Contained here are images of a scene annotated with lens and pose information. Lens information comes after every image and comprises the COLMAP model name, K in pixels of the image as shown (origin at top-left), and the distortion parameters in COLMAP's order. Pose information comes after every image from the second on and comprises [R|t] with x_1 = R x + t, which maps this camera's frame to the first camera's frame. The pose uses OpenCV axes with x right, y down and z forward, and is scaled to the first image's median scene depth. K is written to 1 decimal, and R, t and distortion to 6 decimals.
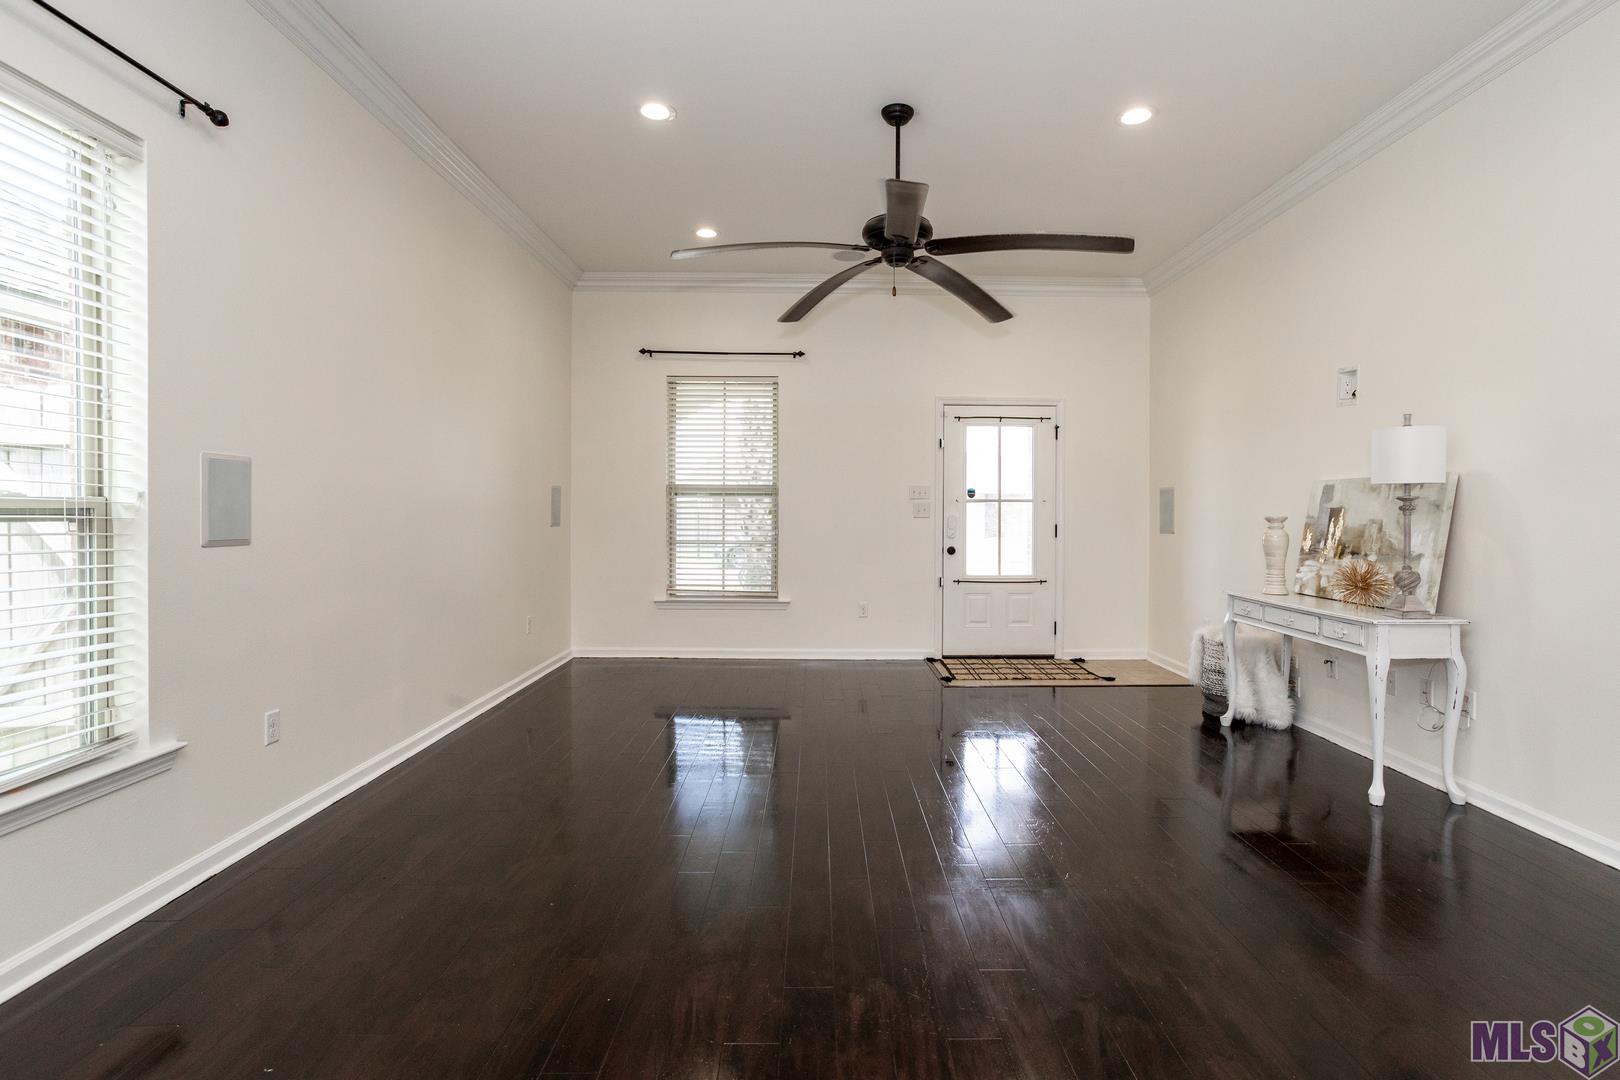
lens RADIAL K [[809.2, 0, 810.0], [0, 809.2, 540.0], [0, 0, 1]] dist [-0.056427, 0.037658]
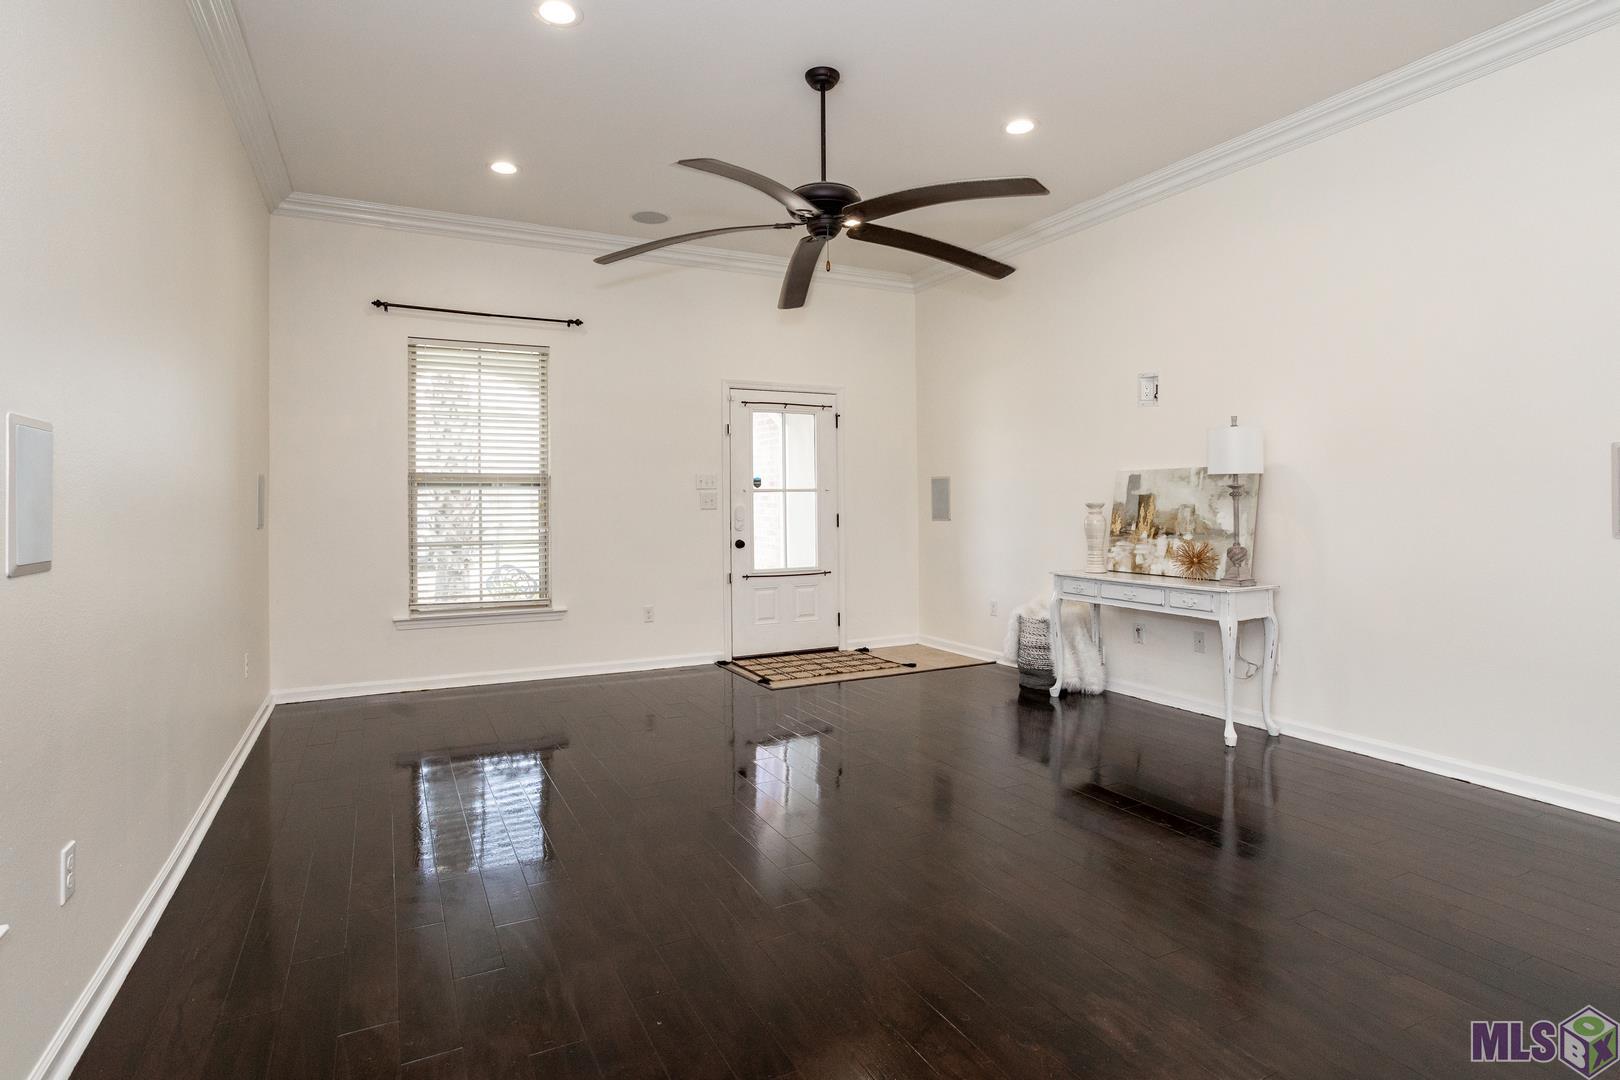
lens RADIAL K [[861.6, 0, 811.6], [0, 861.6, 512.6], [0, 0, 1]] dist [-0.061921, 0.050665]
pose [[0.891971, -0.017091, 0.451770, -0.211936], [0.027556, 0.999483, -0.016594, -0.004805], [-0.451252, 0.027250, 0.891980, 0.076104]]
